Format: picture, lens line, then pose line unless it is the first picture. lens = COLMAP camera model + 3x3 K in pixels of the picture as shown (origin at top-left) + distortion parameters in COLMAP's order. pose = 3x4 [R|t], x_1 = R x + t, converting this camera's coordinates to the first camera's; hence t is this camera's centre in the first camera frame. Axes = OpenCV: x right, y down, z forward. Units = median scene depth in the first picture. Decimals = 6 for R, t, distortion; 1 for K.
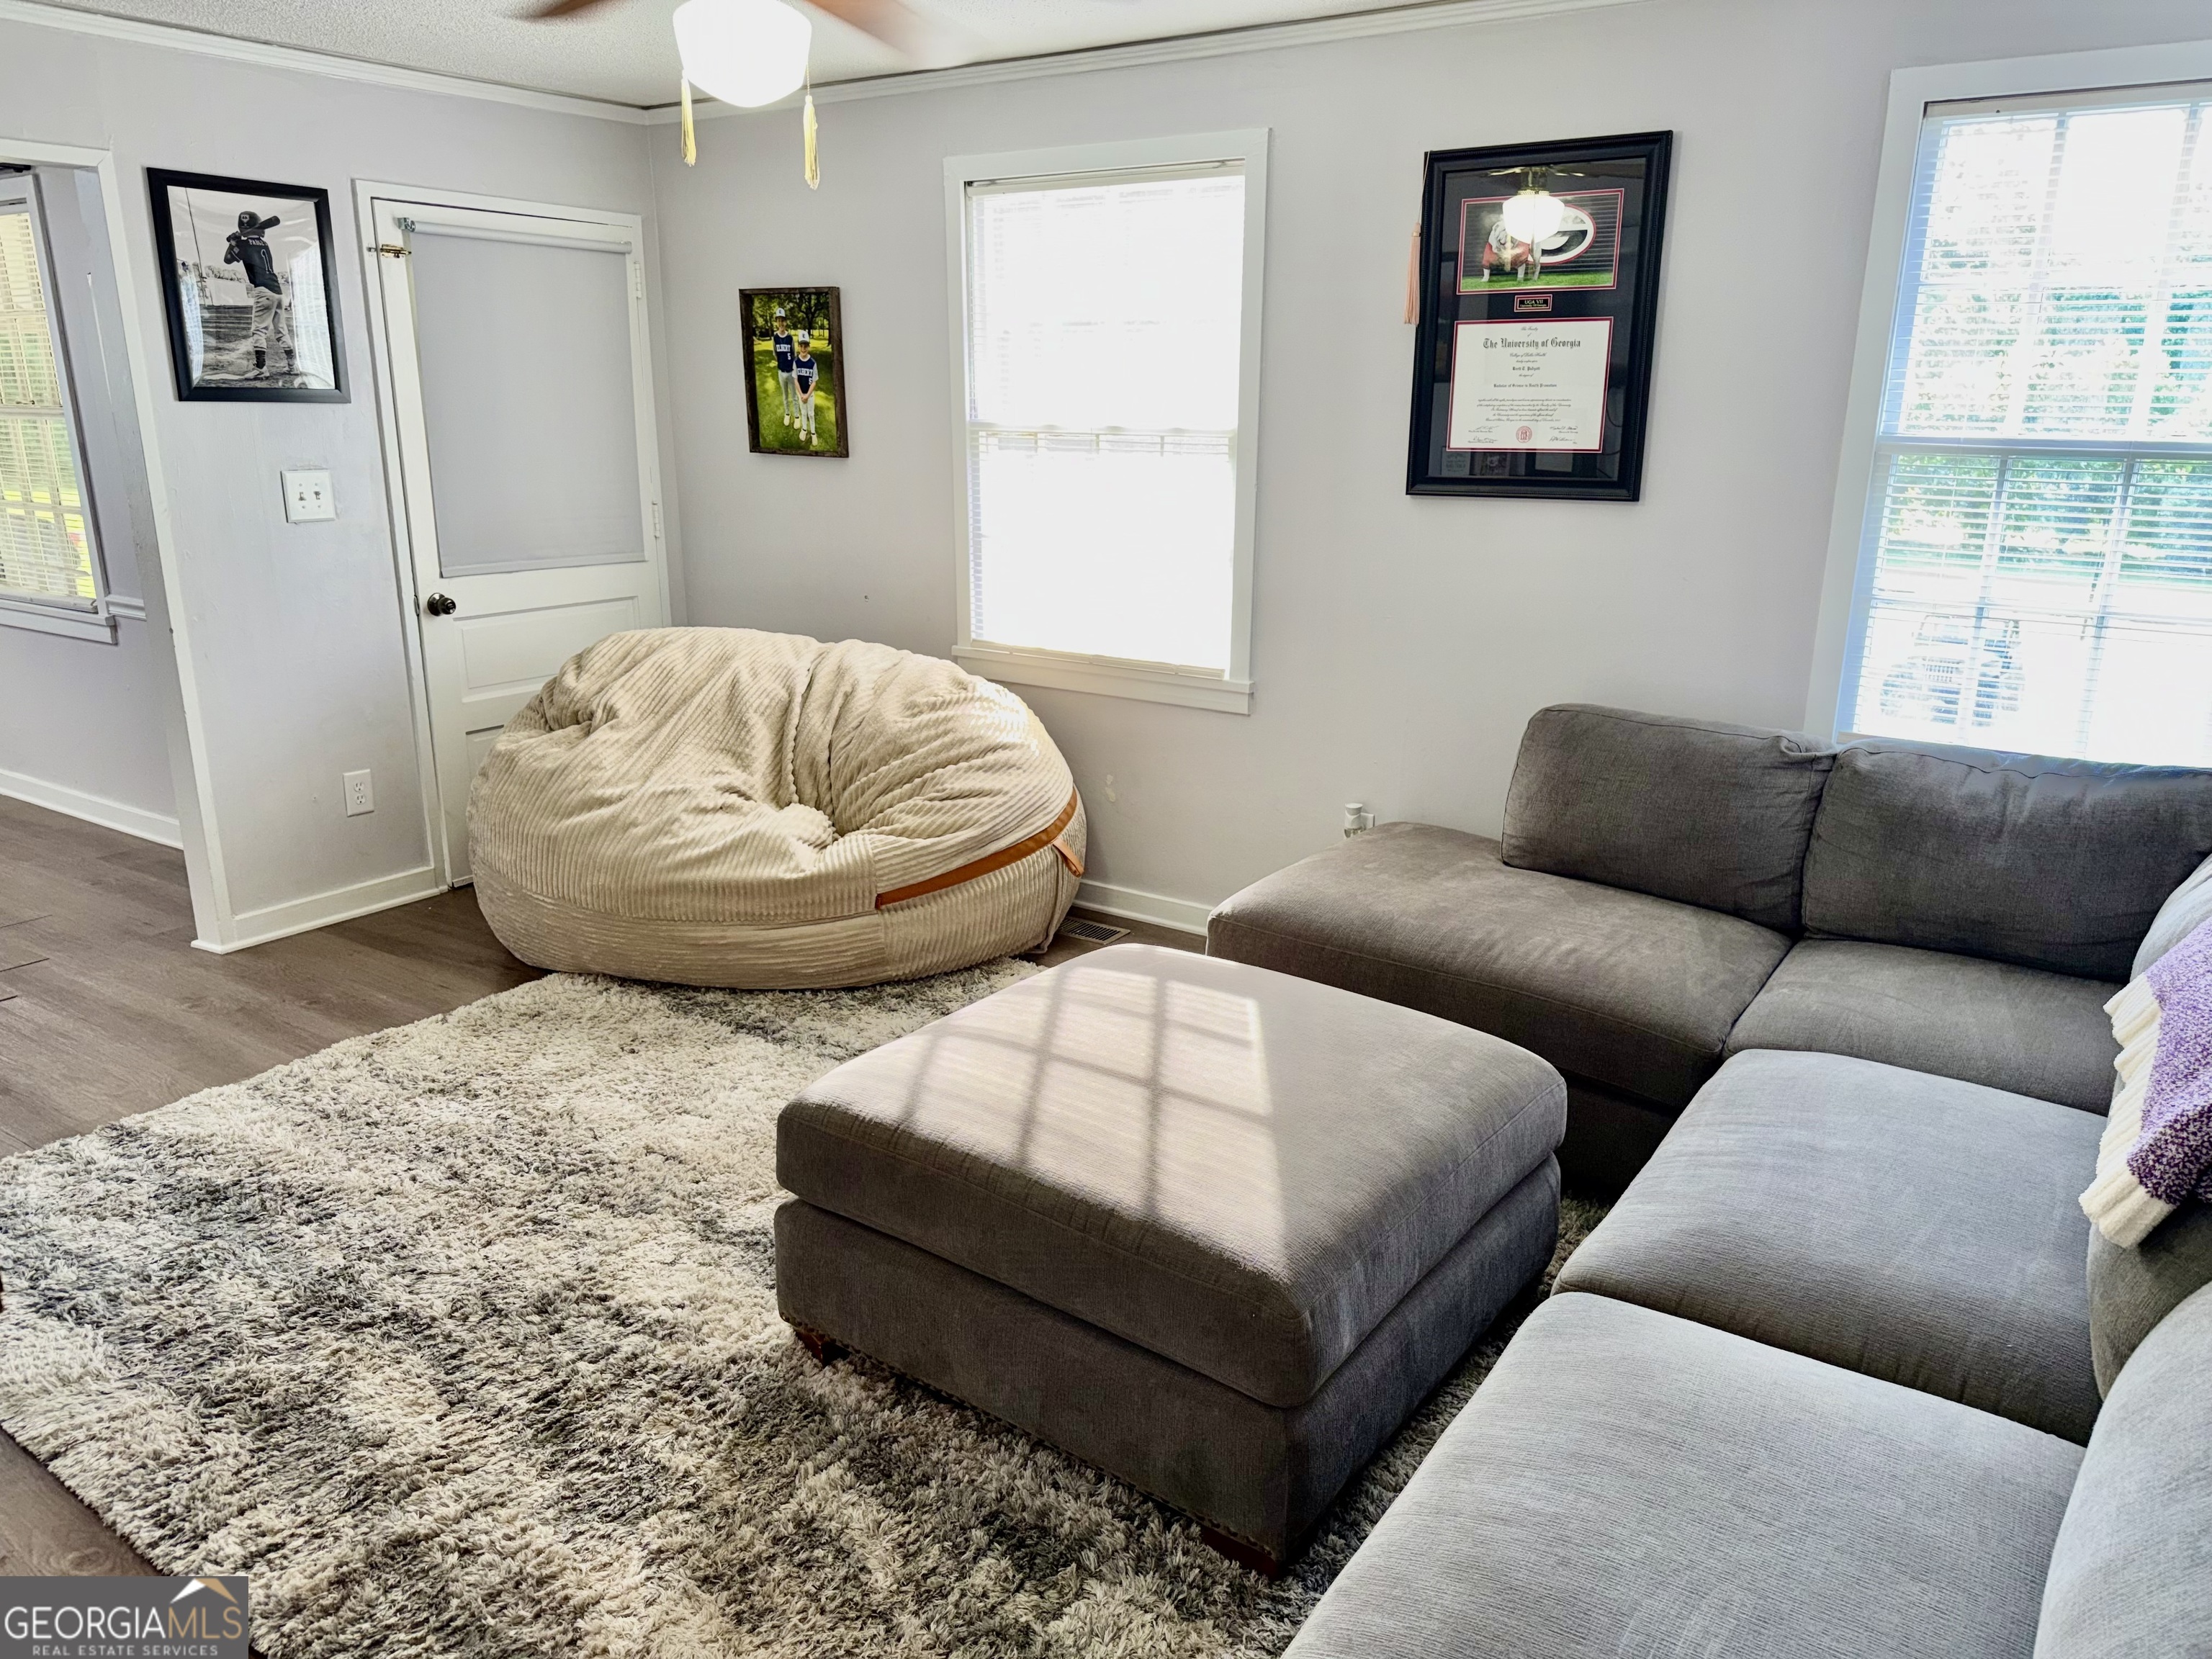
lens RADIAL K [[1577.0, 0, 1108.3], [0, 1577.0, 828.5], [0, 0, 1]] dist [0.061221, -0.066849]
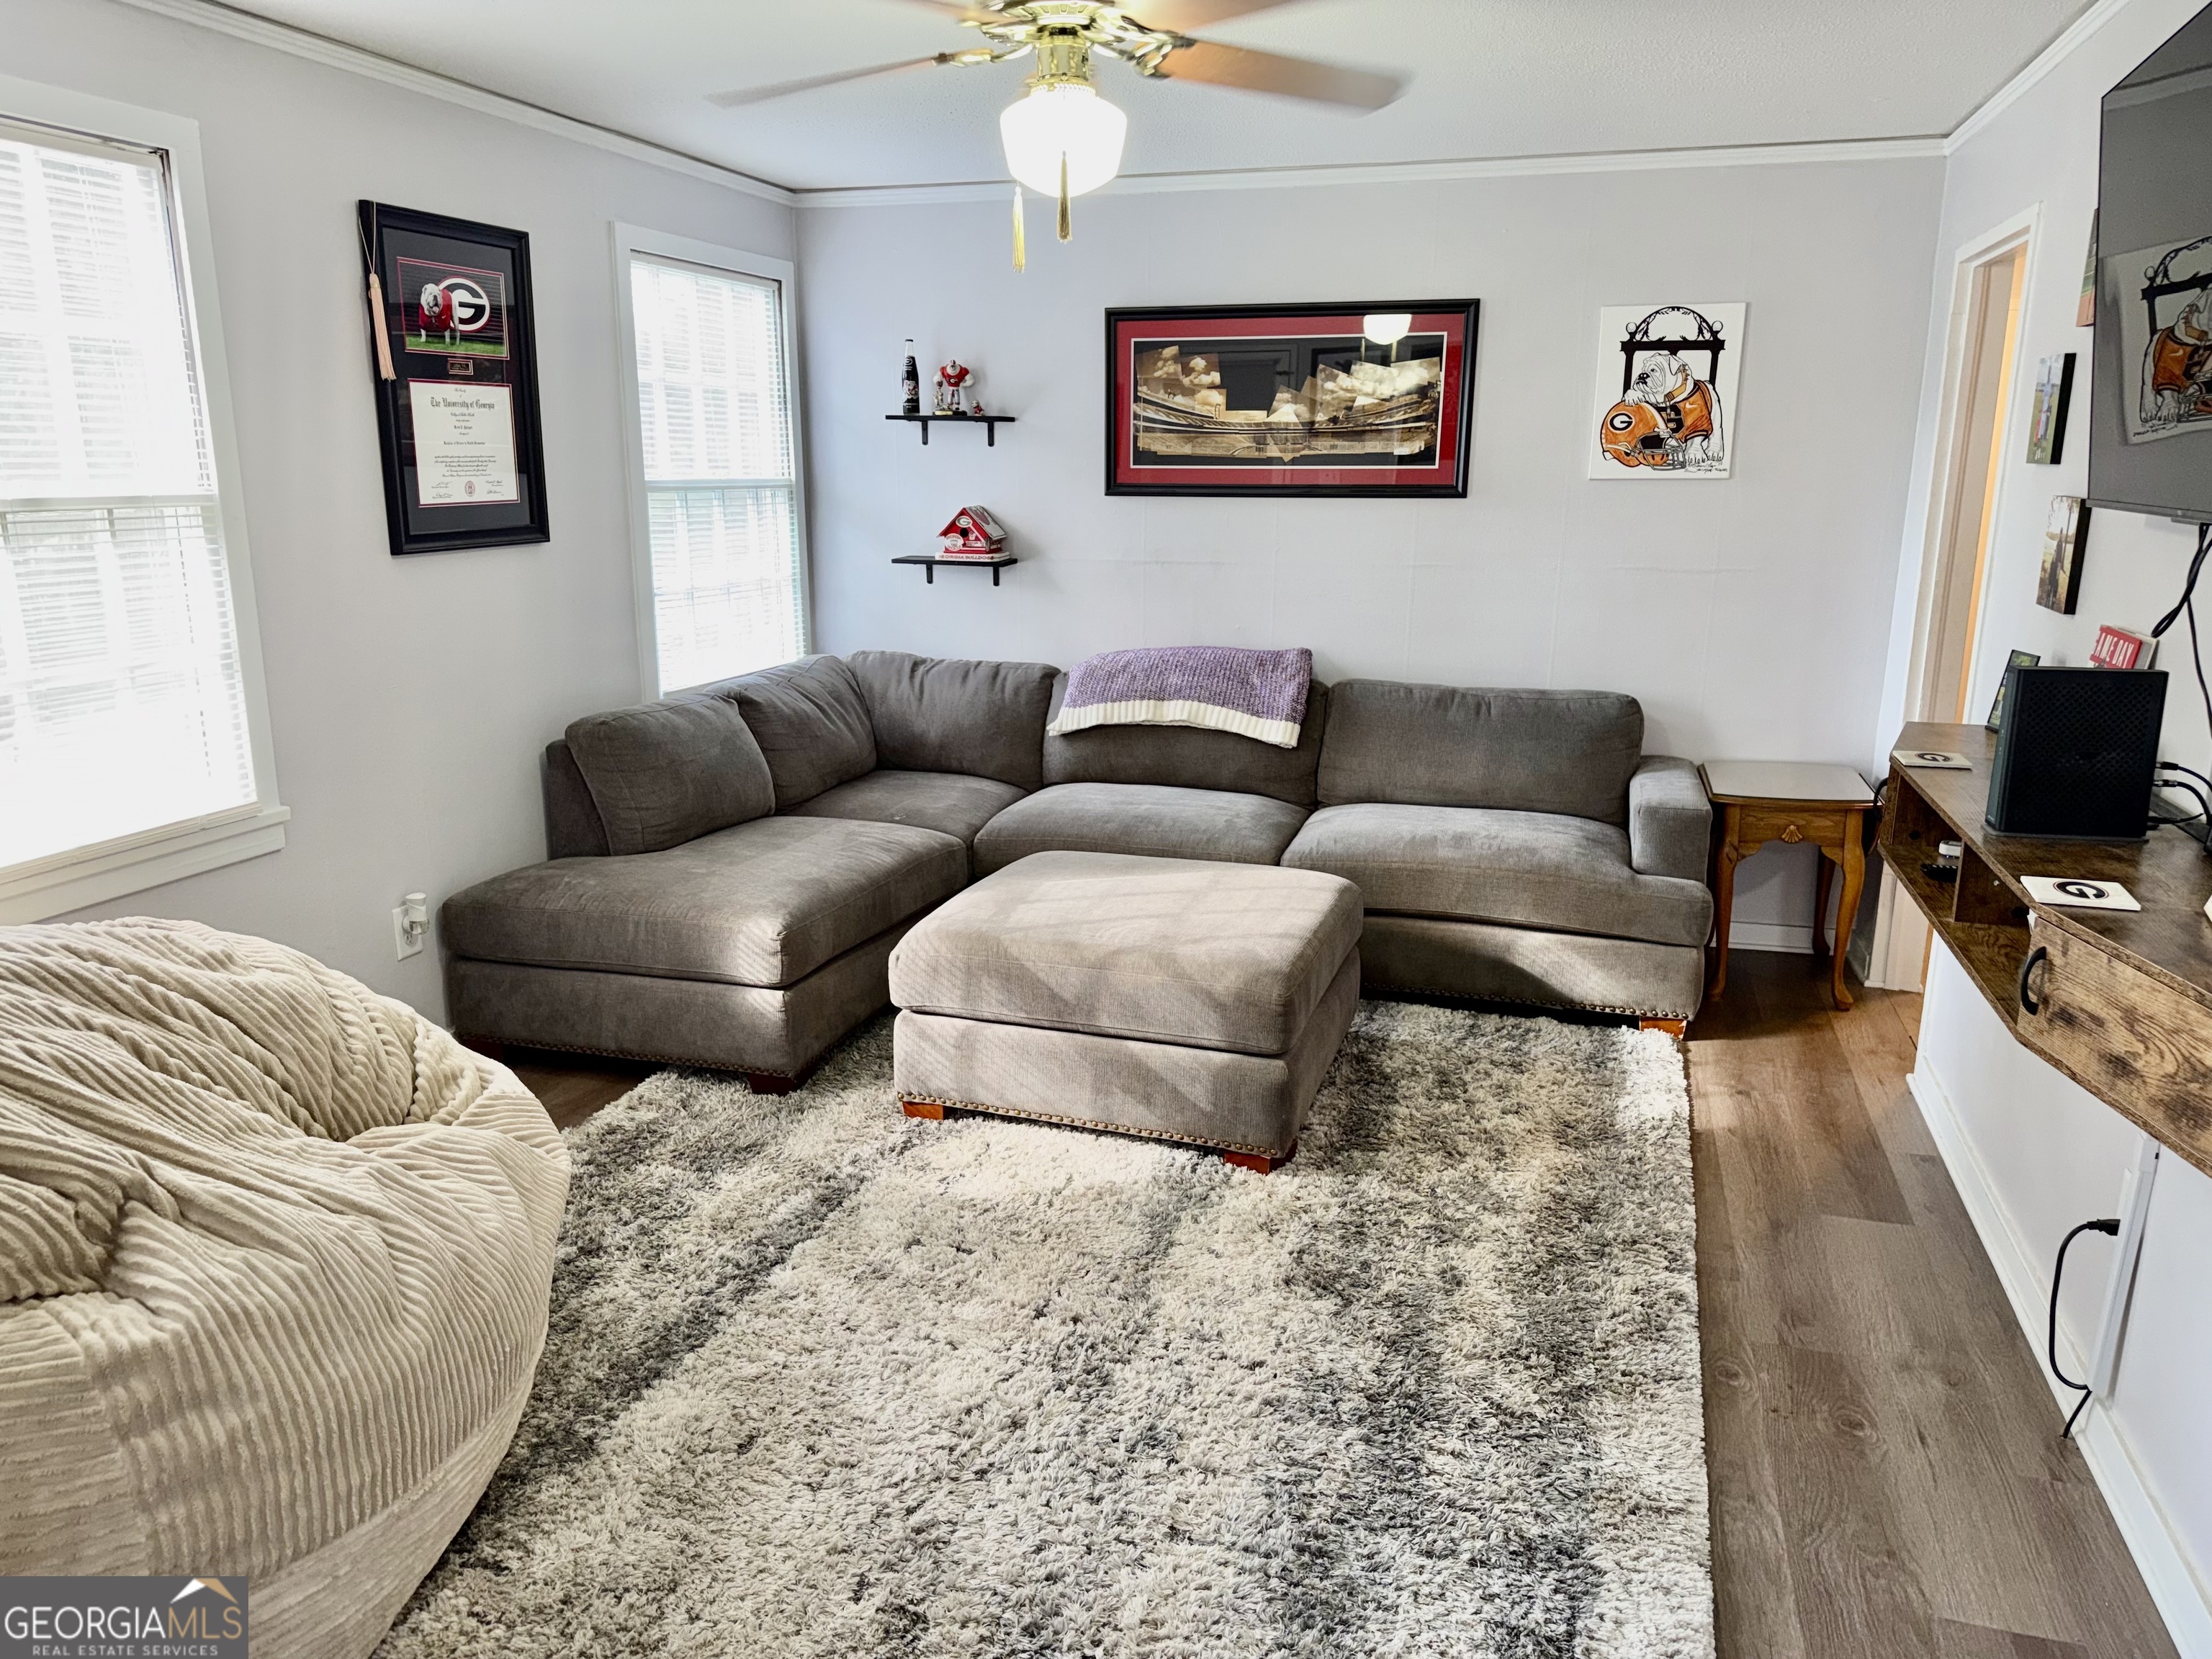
lens RADIAL K [[1577.0, 0, 1115.3], [0, 1577.0, 825.8], [0, 0, 1]] dist [0.061221, -0.066849]
pose [[-0.304393, -0.225225, 0.925537, -0.908264], [0.250264, 0.918601, 0.305845, -0.262956], [-0.919083, 0.324725, -0.223250, 0.928580]]
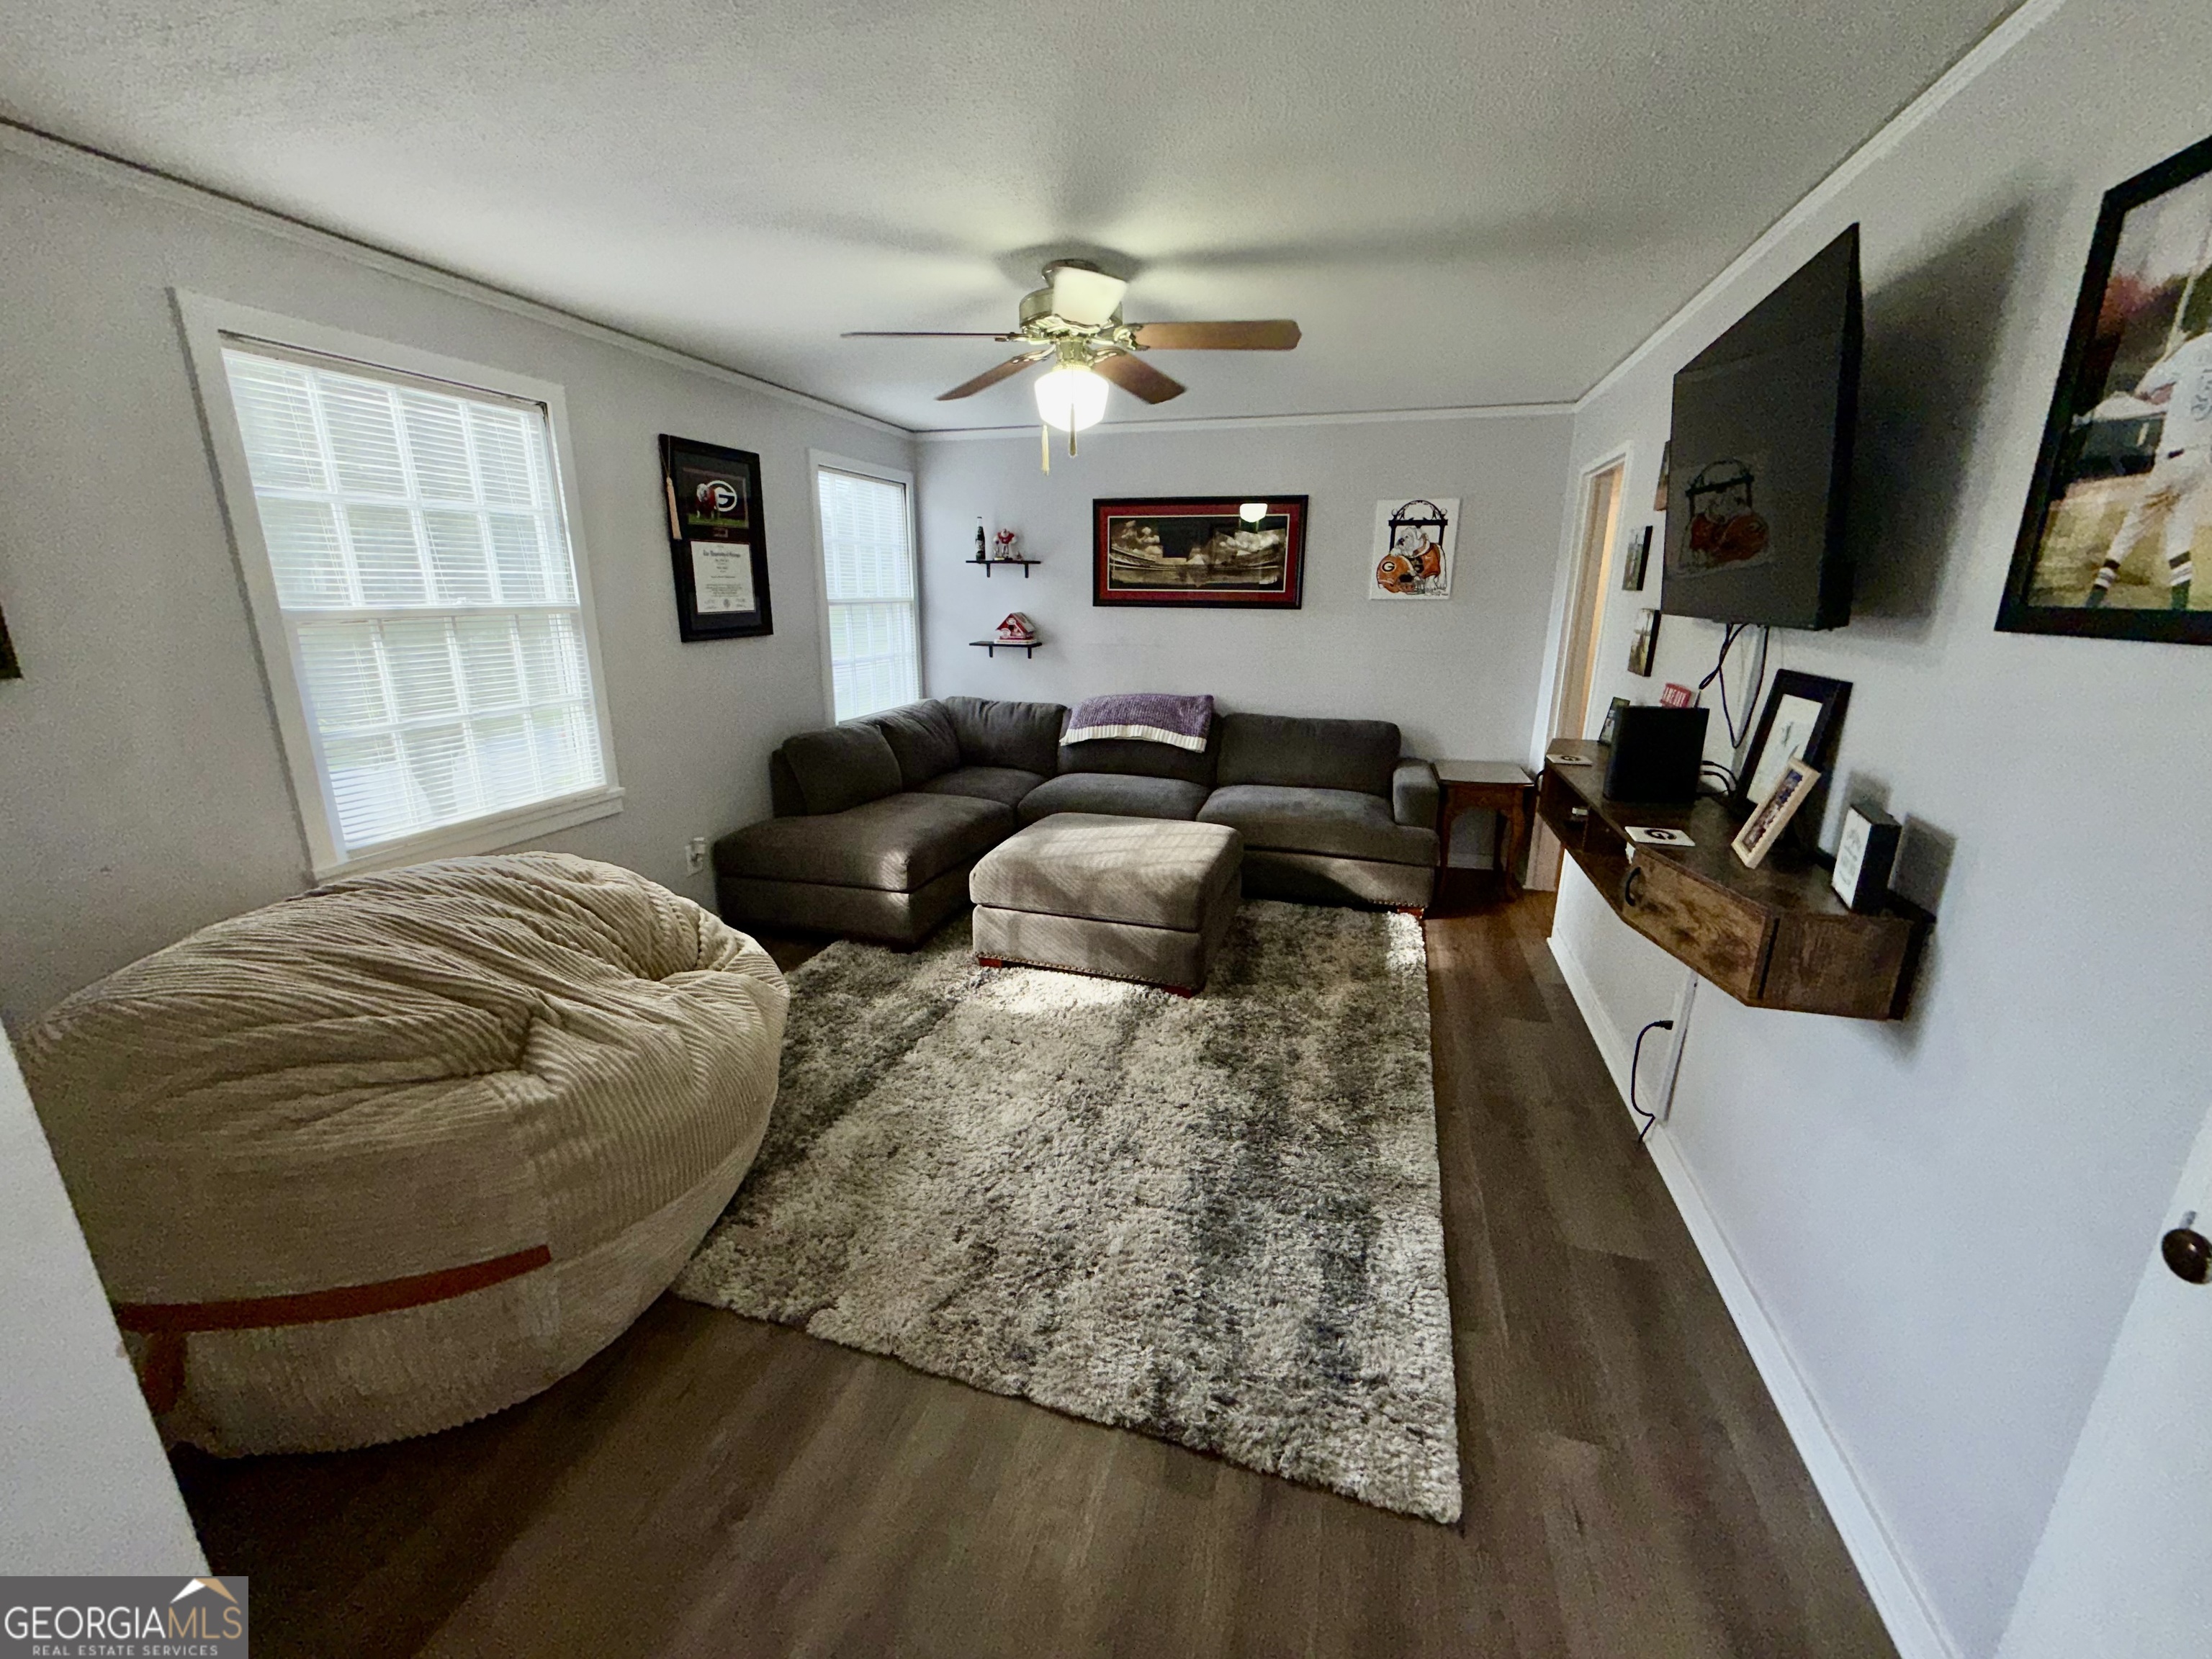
lens RADIAL K [[882.5, 0, 1107.1], [0, 882.5, 831.4], [0, 0, 1]] dist [-0.009229, 0.001476]
pose [[-0.318903, -0.260036, 0.911418, -0.878832], [0.246559, 0.905757, 0.344691, -0.256173], [-0.915155, 0.334642, -0.224735, 0.928423]]
